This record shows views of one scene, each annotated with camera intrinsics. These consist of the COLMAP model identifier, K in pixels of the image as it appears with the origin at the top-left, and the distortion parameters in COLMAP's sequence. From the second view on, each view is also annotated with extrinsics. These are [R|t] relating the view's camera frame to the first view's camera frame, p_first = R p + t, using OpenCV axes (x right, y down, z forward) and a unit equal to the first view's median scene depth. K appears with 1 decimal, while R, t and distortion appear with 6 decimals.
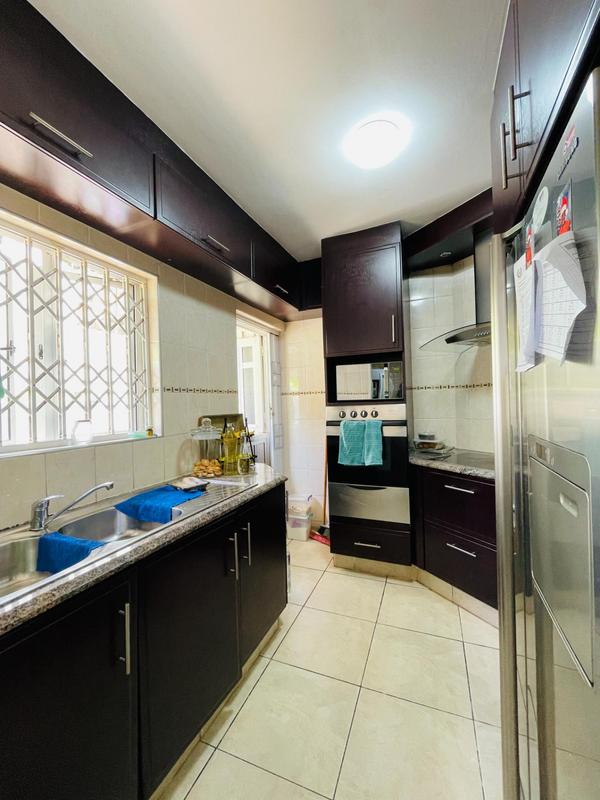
lens RADIAL K [[325.2, 0, 297.5], [0, 325.2, 400.0], [0, 0, 1]] dist [-0.003390, -0.000062]
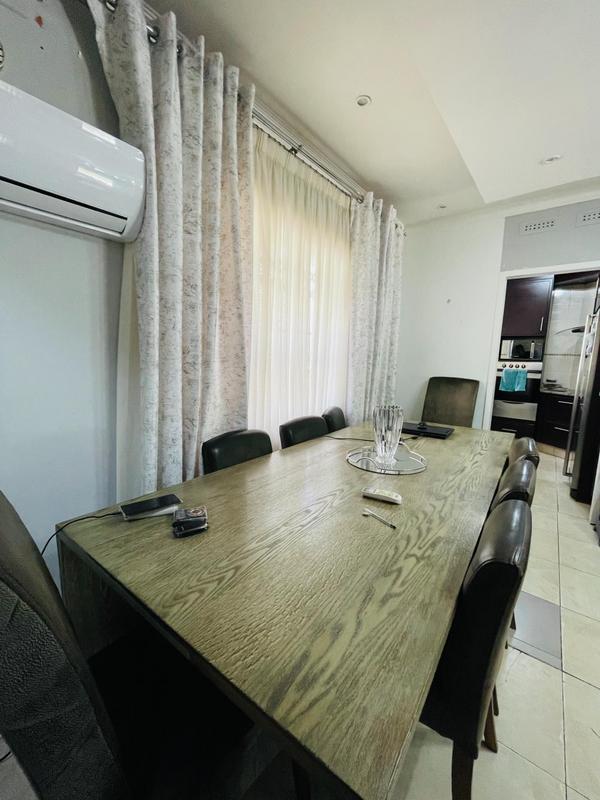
lens RADIAL K [[325.2, 0, 300.3], [0, 325.2, 404.4], [0, 0, 1]] dist [-0.003390, -0.000062]
pose [[0.960346, 0.083570, -0.265992, -0.526683], [-0.033593, 0.981754, 0.187165, -0.055735], [0.276780, -0.170807, 0.945631, -1.298259]]
